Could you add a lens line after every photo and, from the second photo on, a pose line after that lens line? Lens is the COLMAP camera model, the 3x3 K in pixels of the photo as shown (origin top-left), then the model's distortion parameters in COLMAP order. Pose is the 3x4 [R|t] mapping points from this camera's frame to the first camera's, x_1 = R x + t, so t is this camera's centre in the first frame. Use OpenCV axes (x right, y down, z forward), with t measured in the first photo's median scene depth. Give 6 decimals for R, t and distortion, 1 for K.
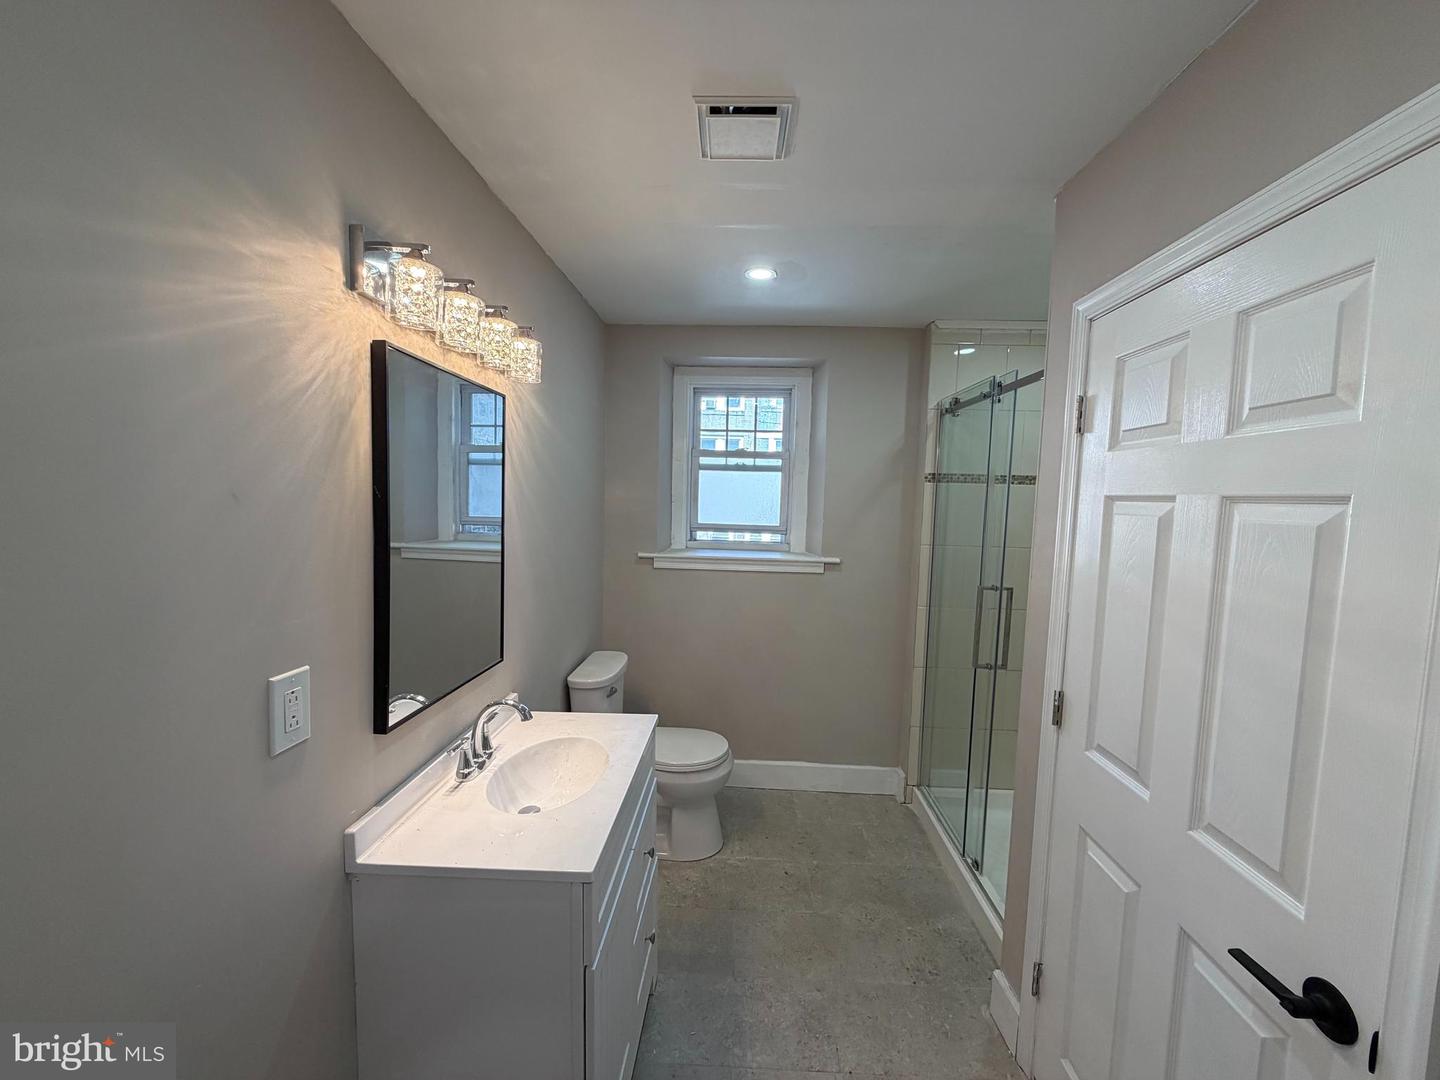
lens RADIAL K [[575.4, 0, 720.9], [0, 575.4, 535.6], [0, 0, 1]] dist [-0.000475, -0.000037]
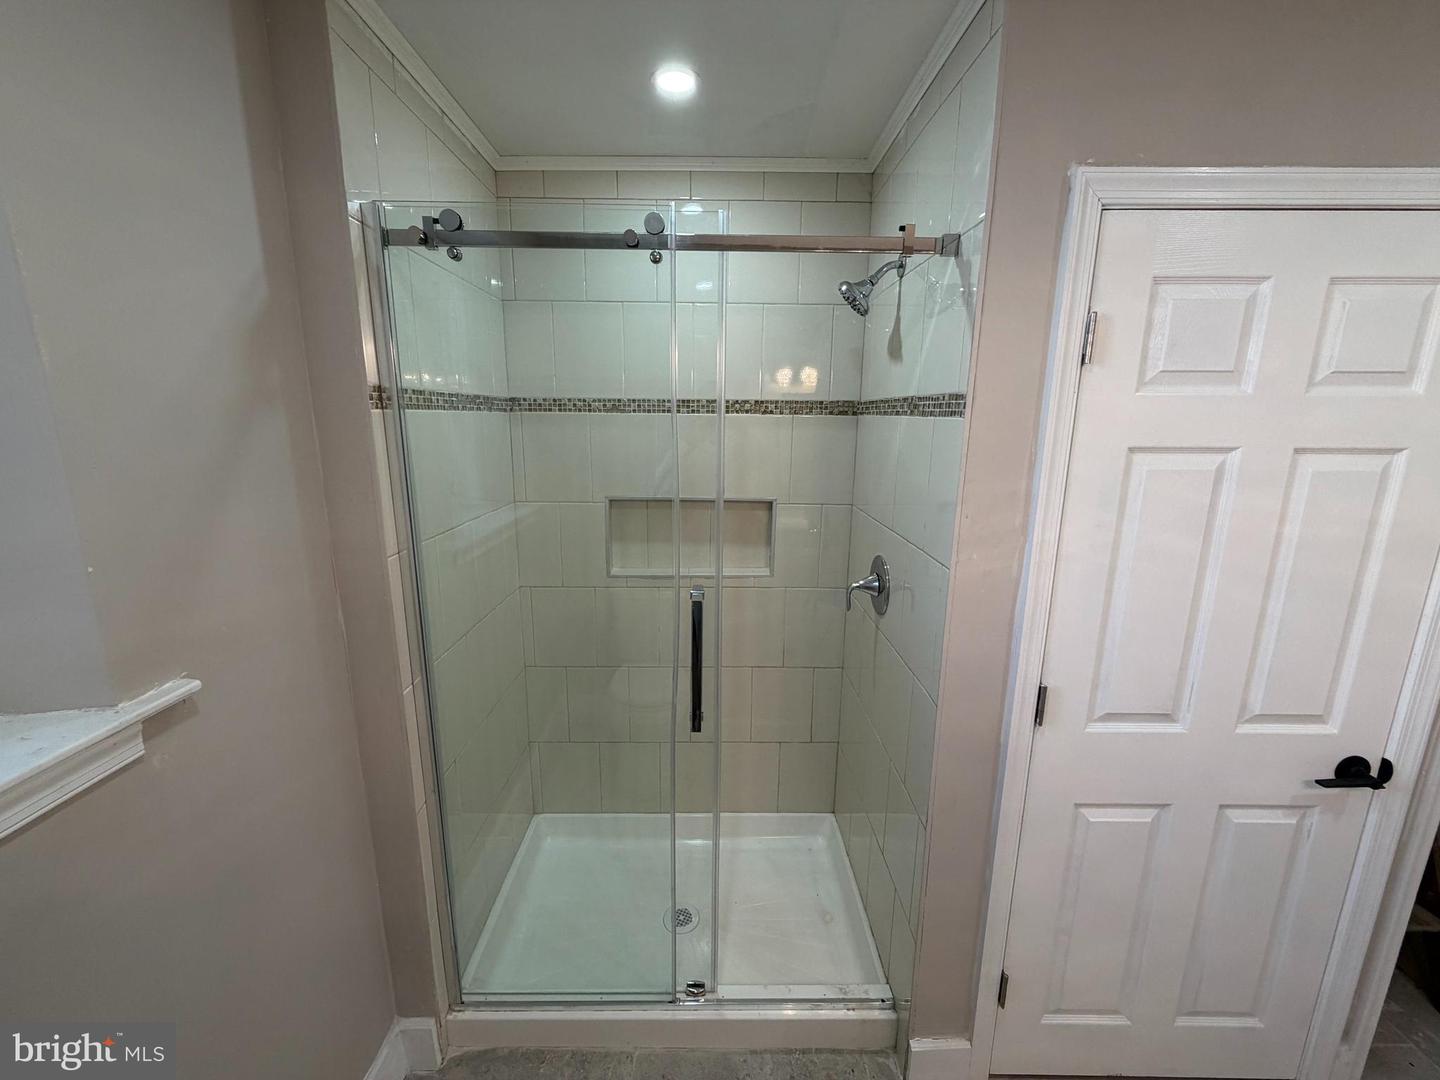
lens RADIAL K [[575.4, 0, 720.6], [0, 575.4, 545.7], [0, 0, 1]] dist [-0.000475, -0.000037]
pose [[-0.046739, -0.240483, 0.969527, -0.154199], [0.064278, 0.967852, 0.243167, -0.167679], [-0.996837, 0.073685, -0.029779, 1.581926]]
